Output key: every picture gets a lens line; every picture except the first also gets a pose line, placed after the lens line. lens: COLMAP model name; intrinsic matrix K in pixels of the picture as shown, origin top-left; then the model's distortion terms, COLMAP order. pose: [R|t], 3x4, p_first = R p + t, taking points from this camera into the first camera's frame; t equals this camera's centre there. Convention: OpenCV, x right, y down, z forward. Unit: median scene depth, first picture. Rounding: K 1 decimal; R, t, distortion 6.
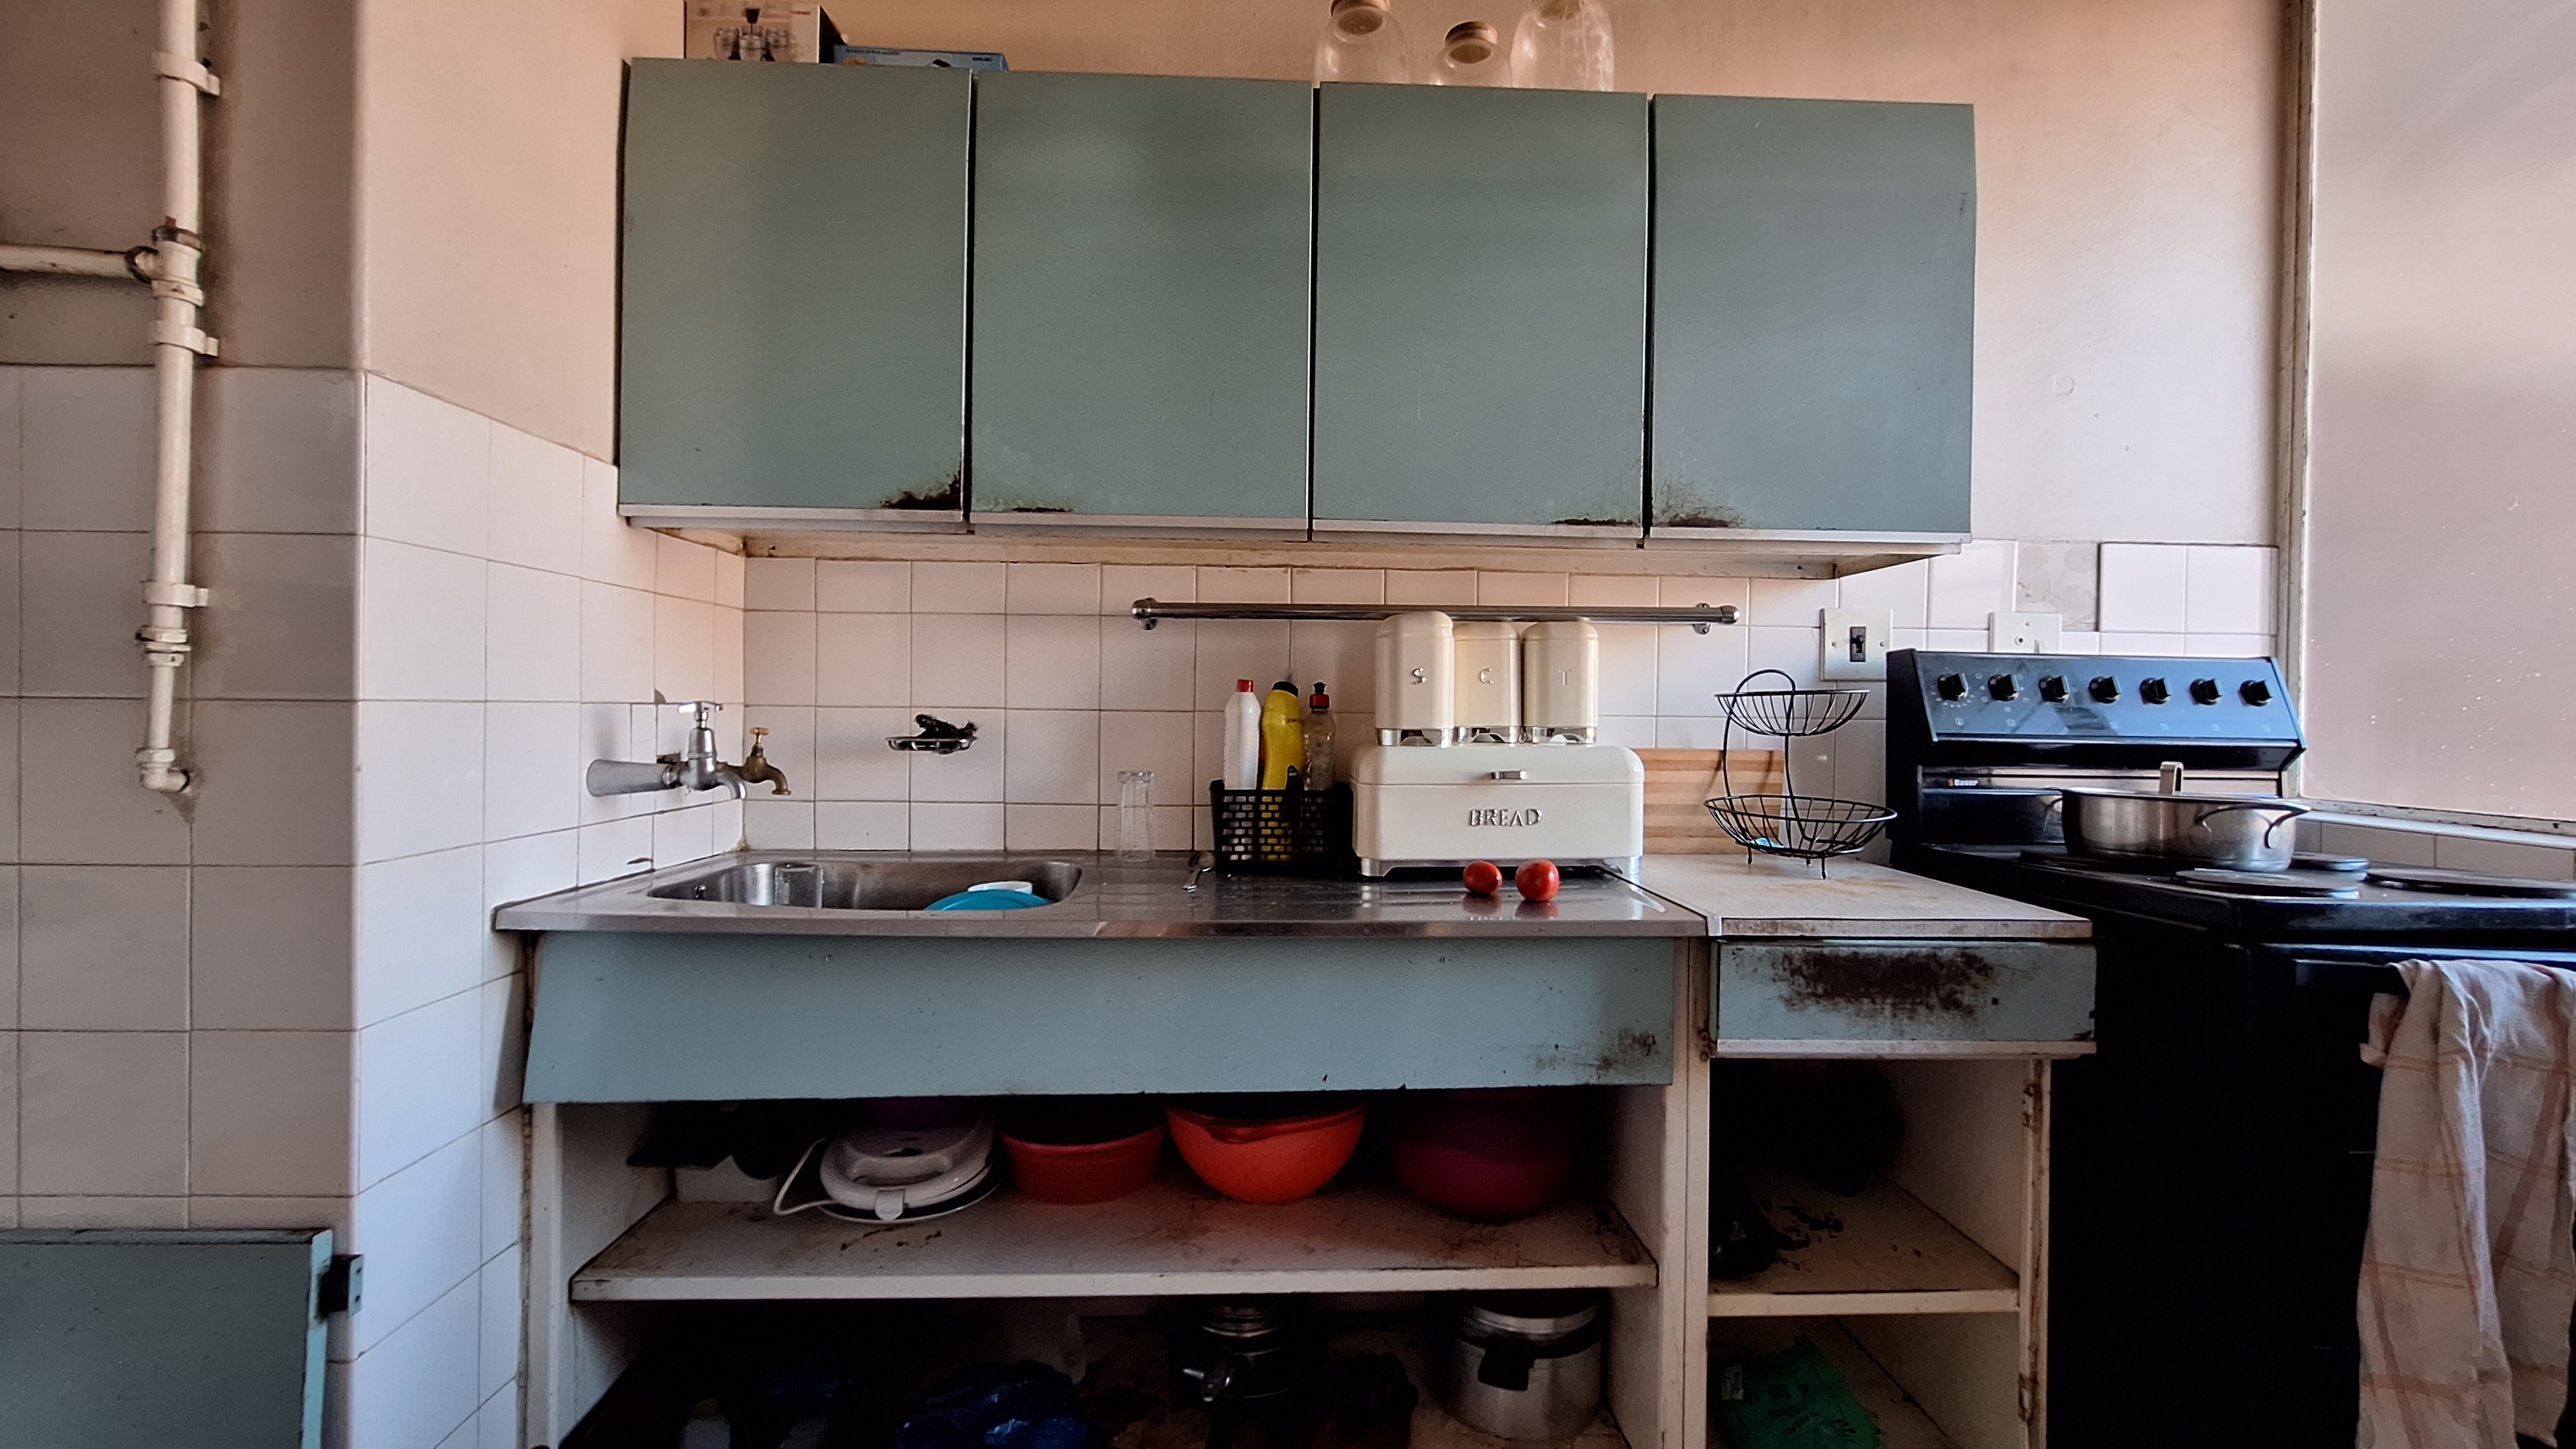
lens RADIAL K [[1017.1, 0, 1288.1], [0, 1017.1, 714.1], [0, 0, 1]] dist [-0.002725, 0.000011]
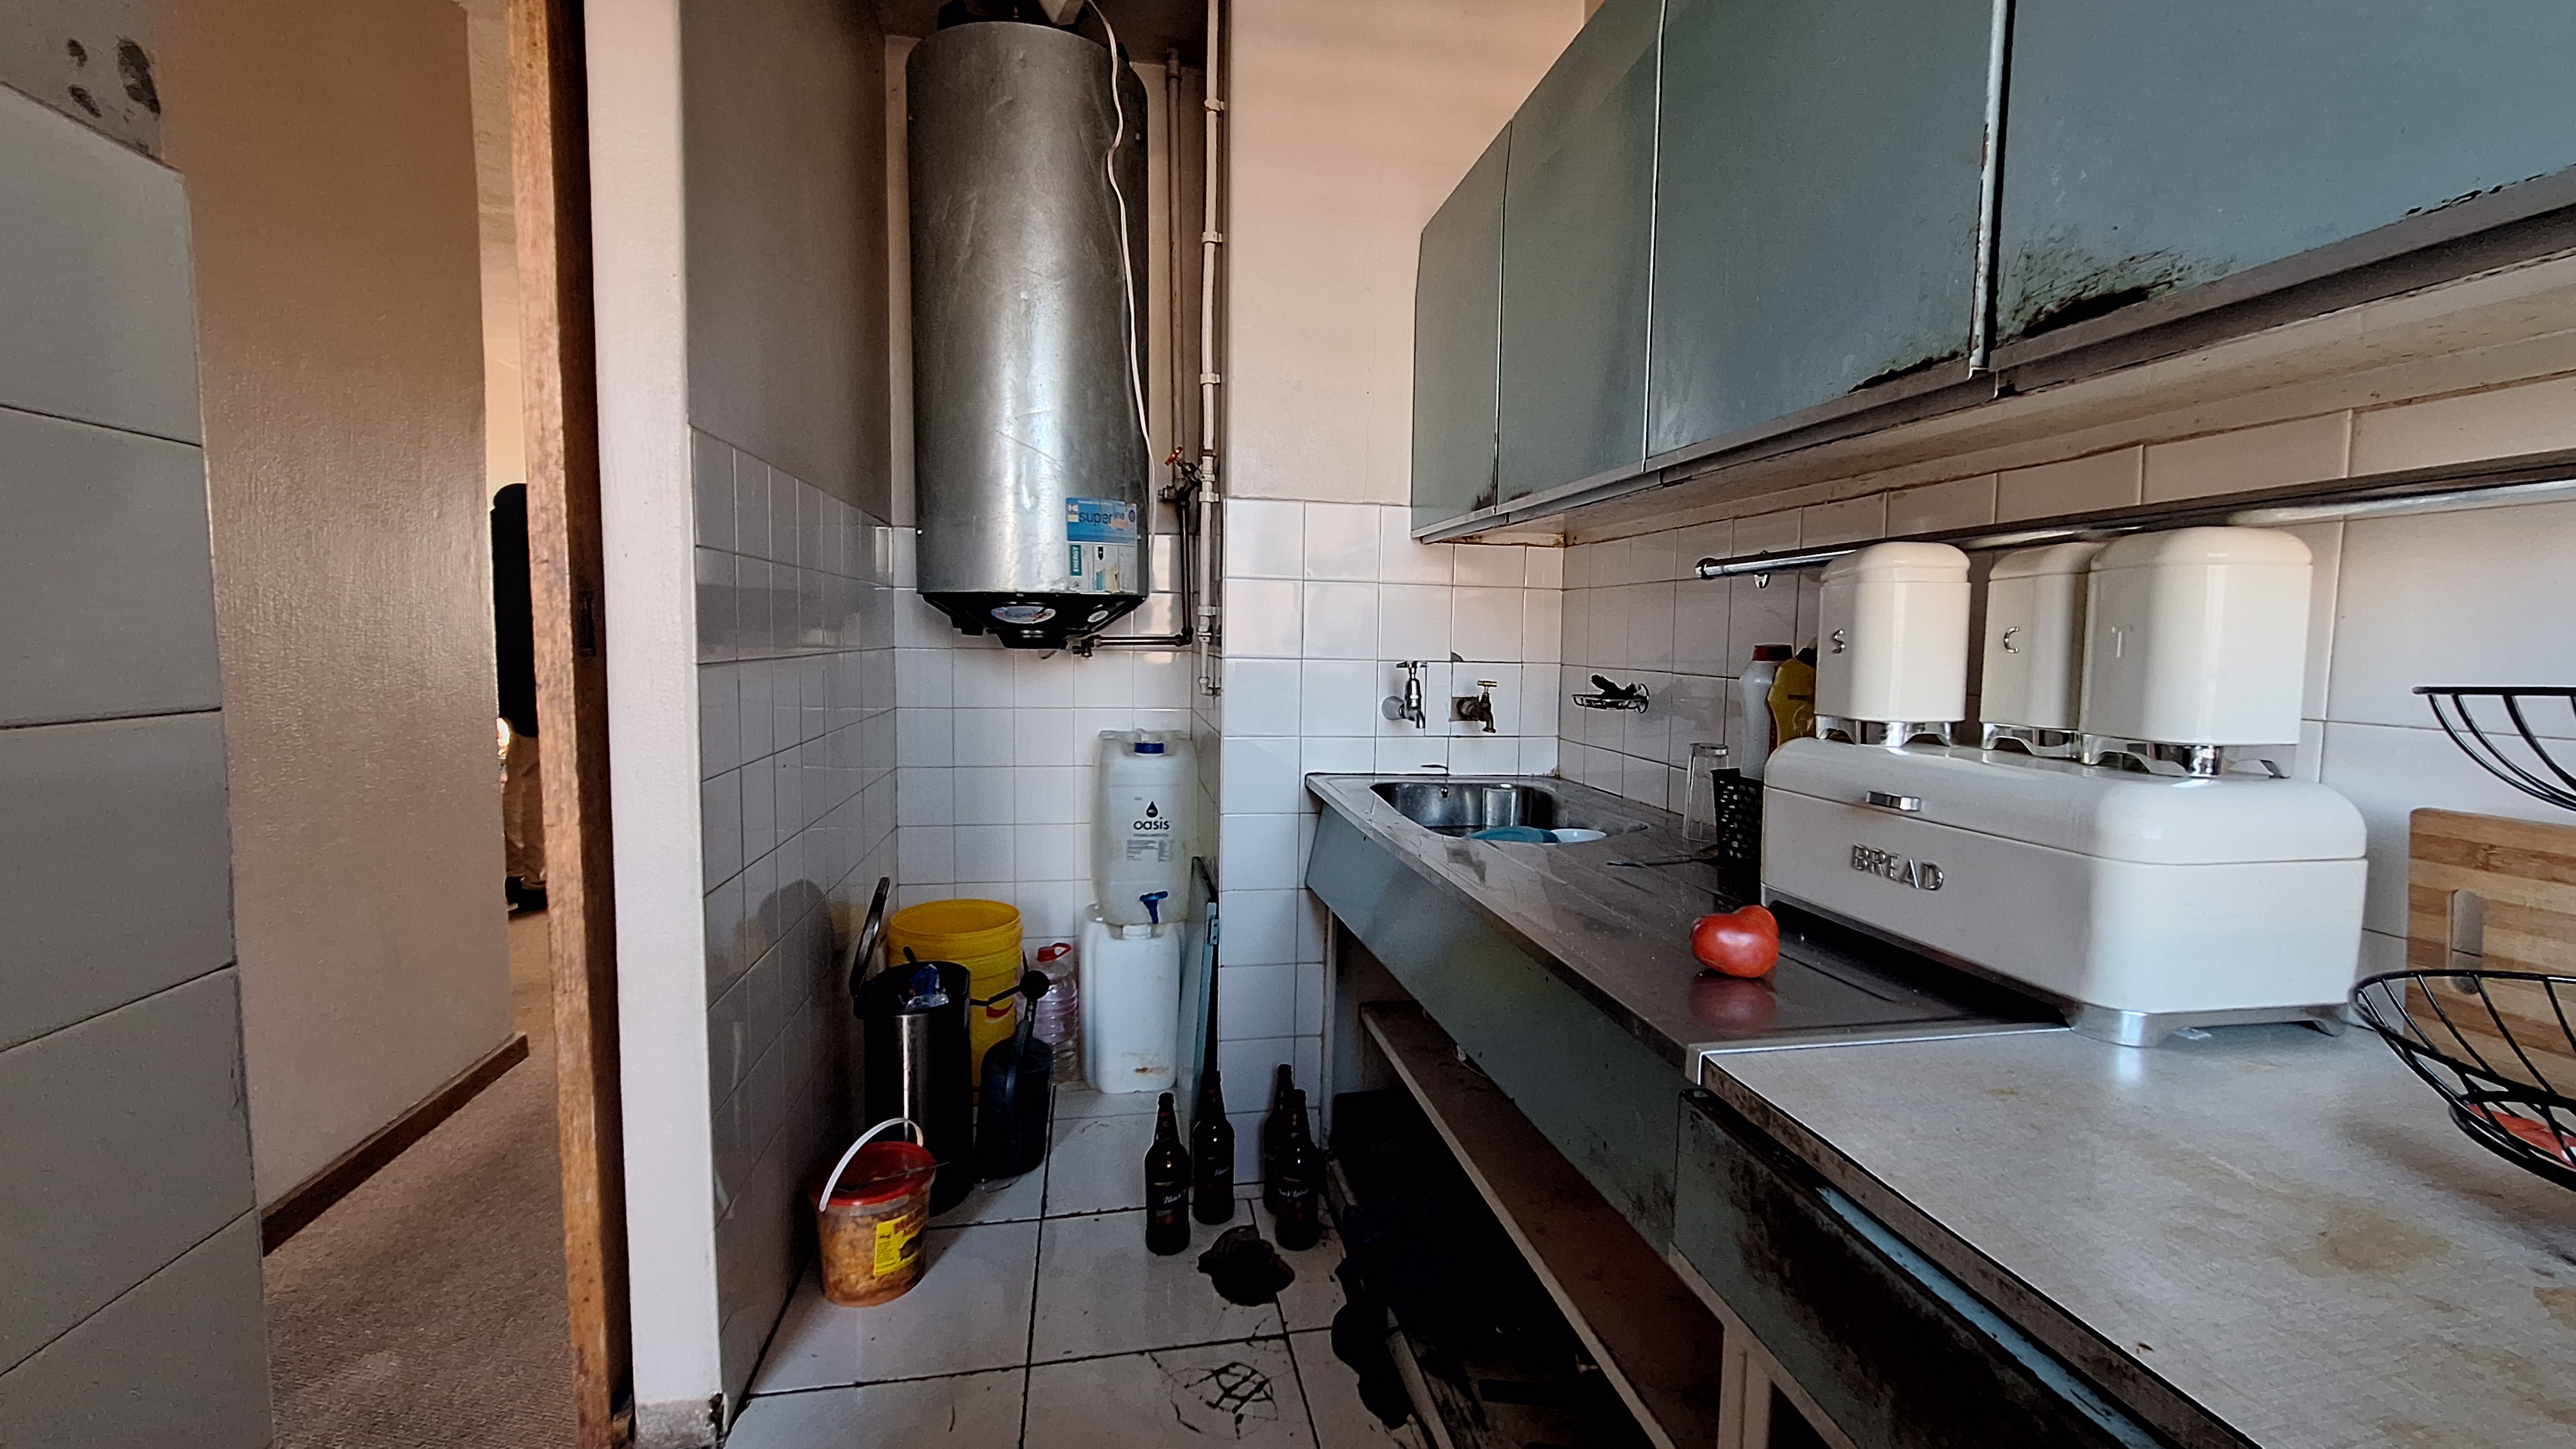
lens RADIAL K [[1017.1, 0, 1302.3], [0, 1017.1, 716.8], [0, 0, 1]] dist [-0.002725, 0.000011]
pose [[0.154985, 0.070423, -0.985404, 0.763001], [-0.023453, 0.997437, 0.067594, -0.024487], [0.987638, 0.012635, 0.156239, 0.537212]]
